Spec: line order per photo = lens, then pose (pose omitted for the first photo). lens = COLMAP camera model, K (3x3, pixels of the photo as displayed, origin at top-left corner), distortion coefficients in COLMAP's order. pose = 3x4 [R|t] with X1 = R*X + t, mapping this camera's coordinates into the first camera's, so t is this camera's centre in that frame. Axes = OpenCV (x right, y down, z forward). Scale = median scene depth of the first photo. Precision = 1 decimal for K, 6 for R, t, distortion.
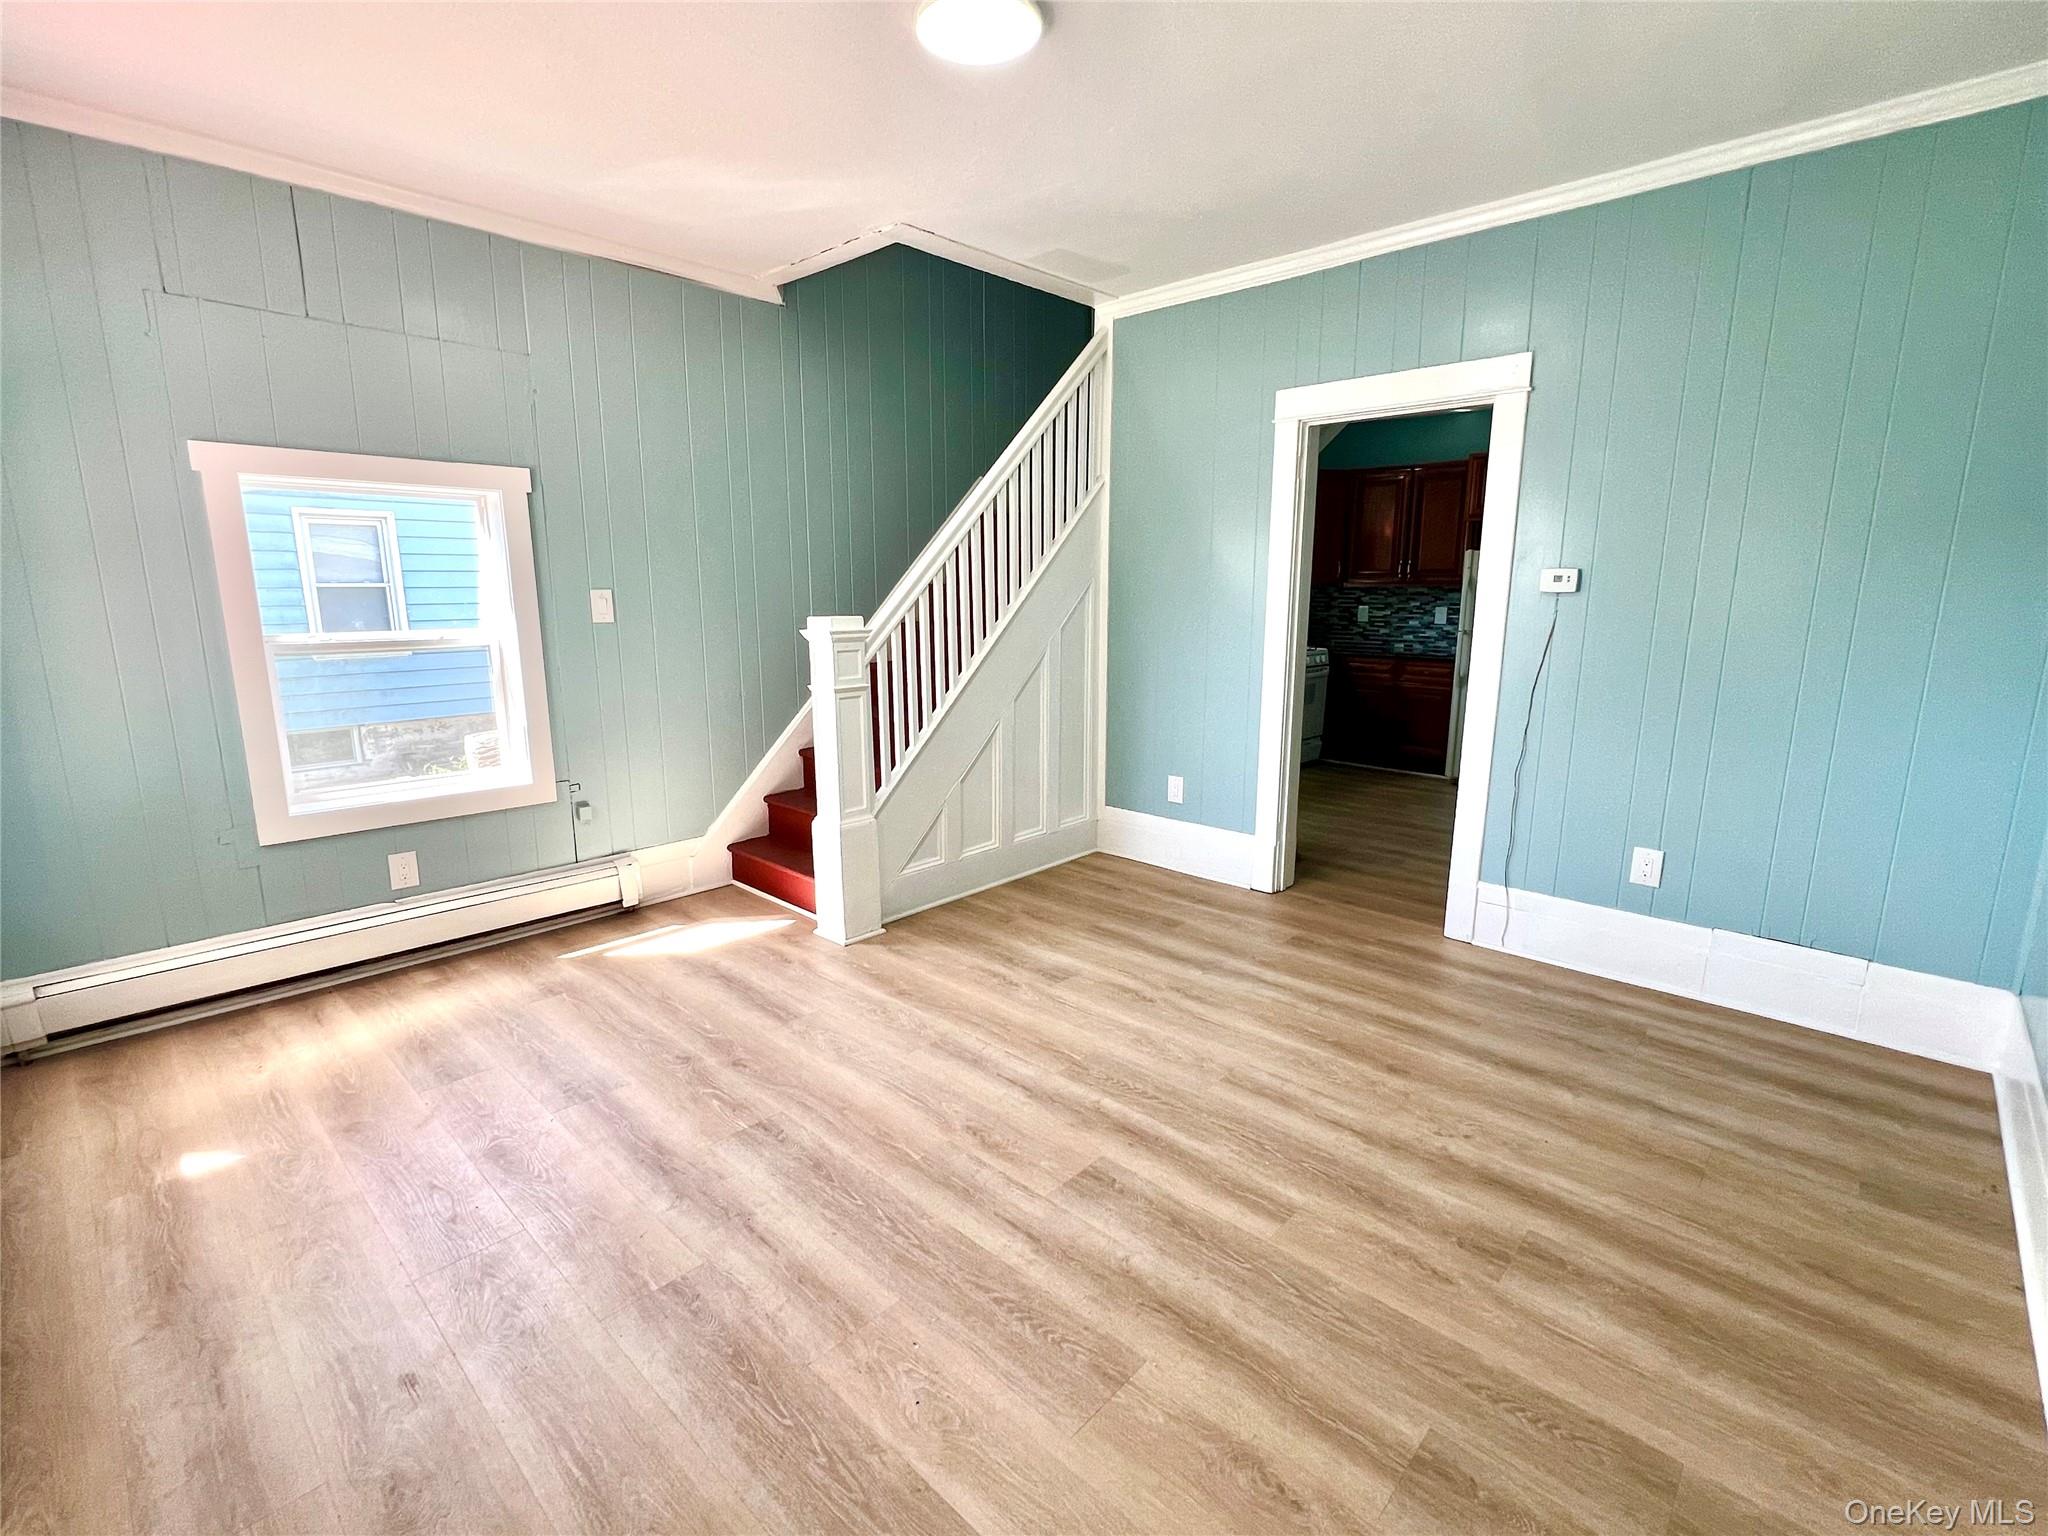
lens RADIAL K [[931.1, 0, 1016.2], [0, 931.1, 764.8], [0, 0, 1]] dist [-0.002930, -0.001323]
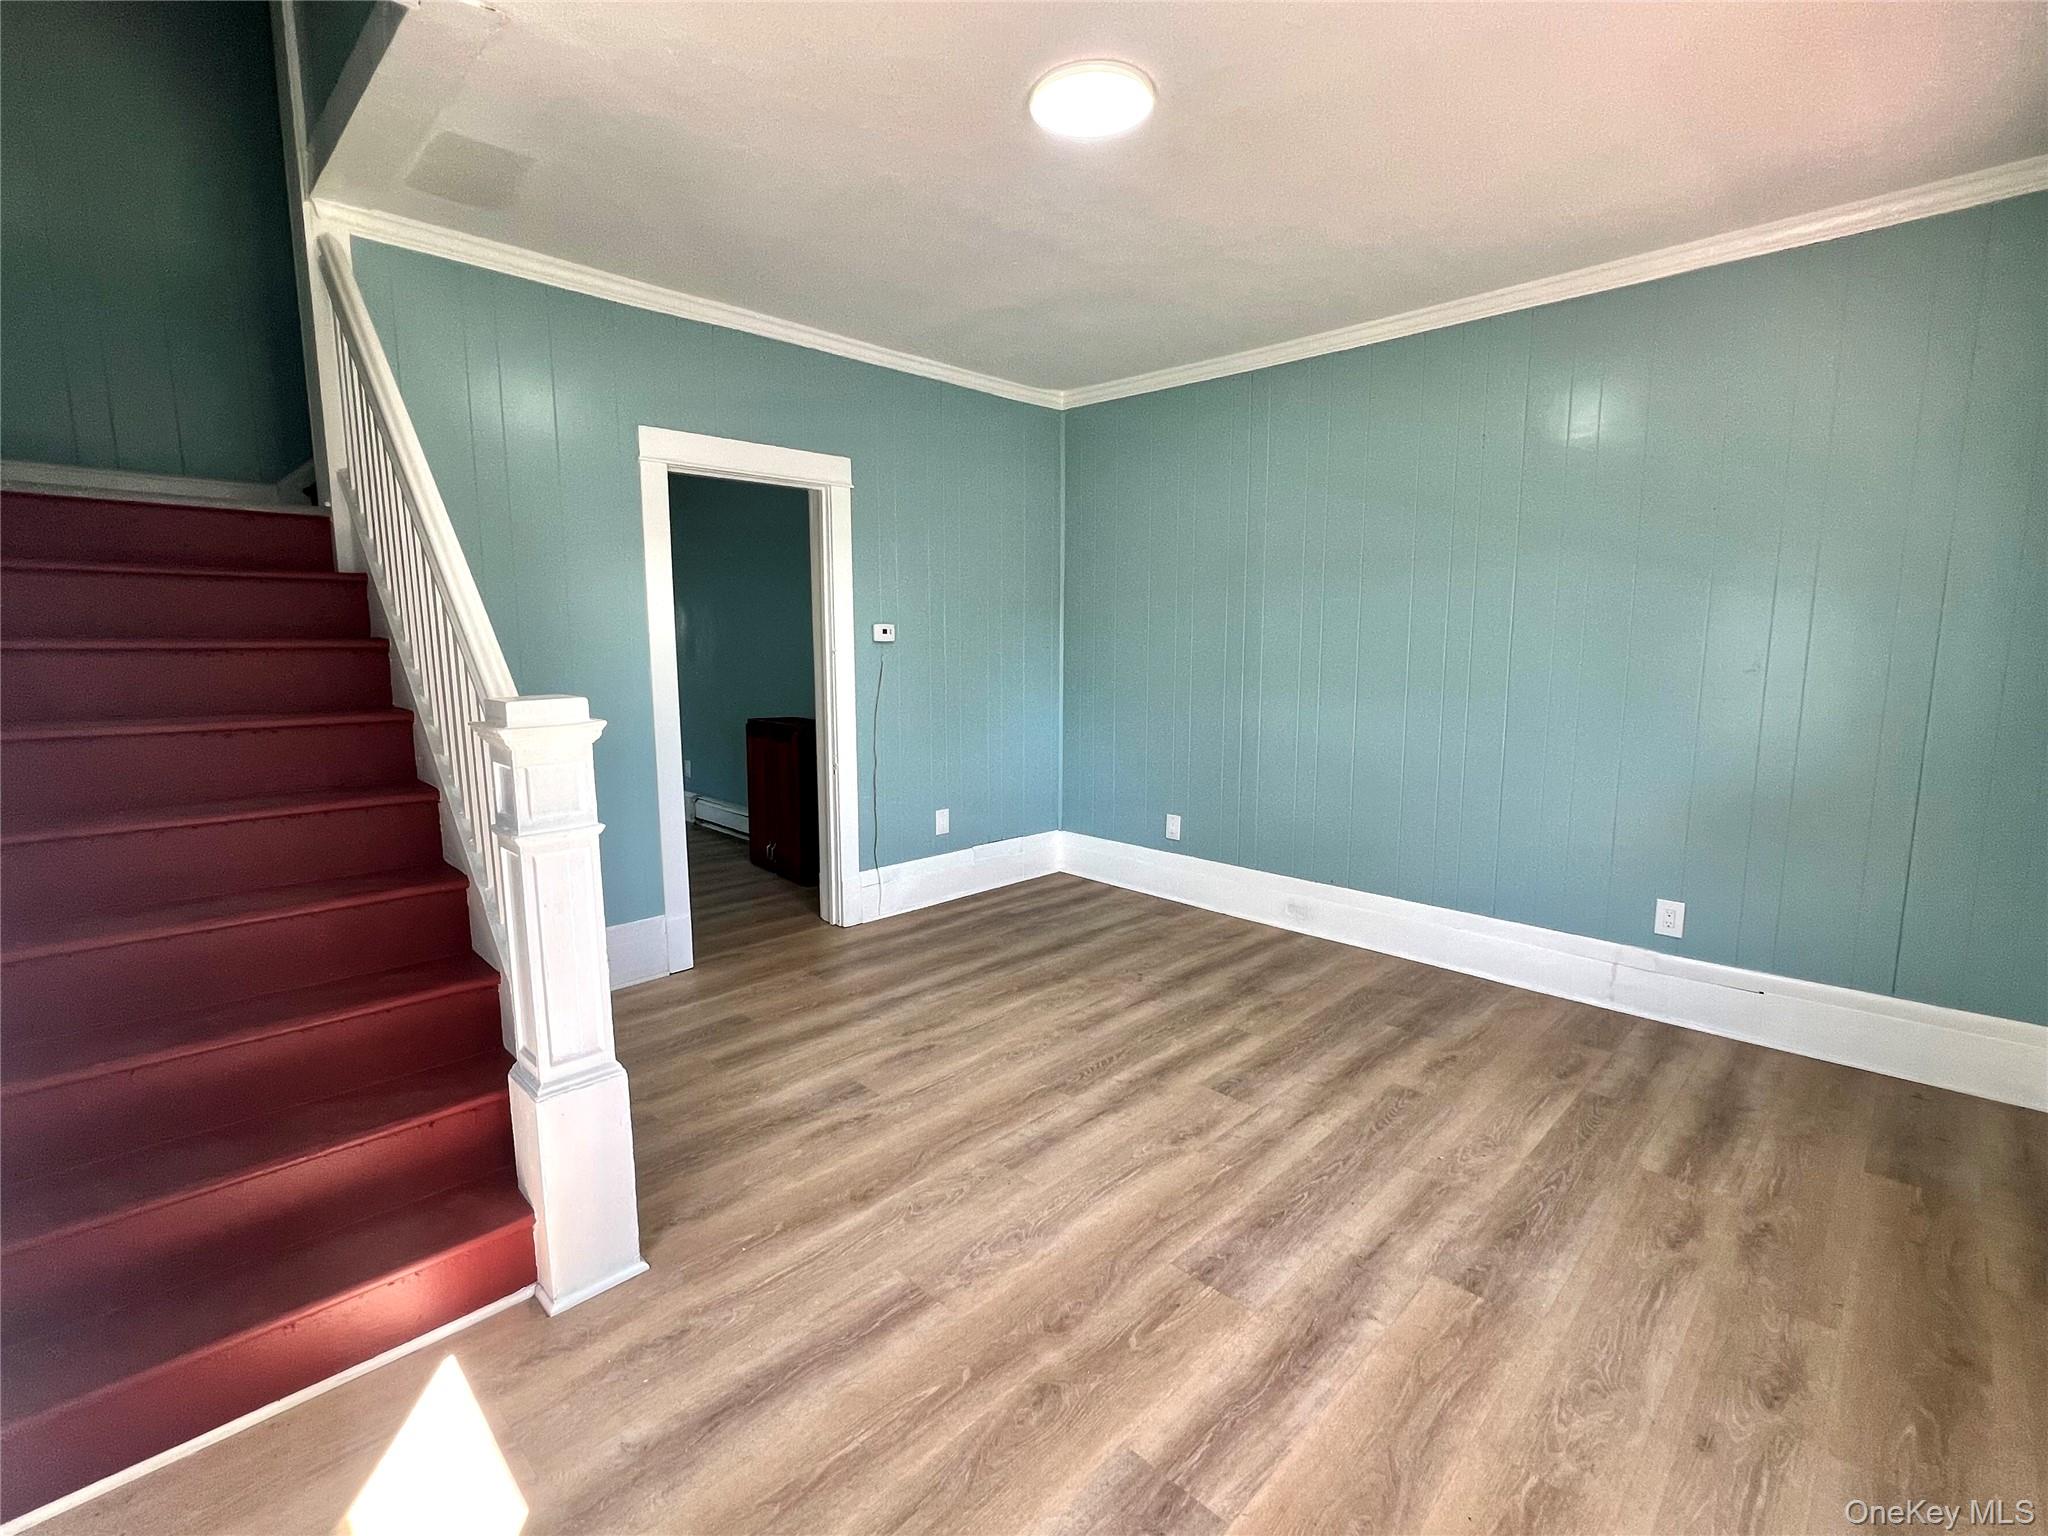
lens RADIAL K [[931.1, 0, 1016.2], [0, 931.1, 764.8], [0, 0, 1]] dist [-0.002930, -0.001323]
pose [[0.026381, -0.139816, 0.989826, -0.991831], [0.192829, 0.972286, 0.132199, -0.193842], [-0.980878, 0.187380, 0.052611, 0.982826]]
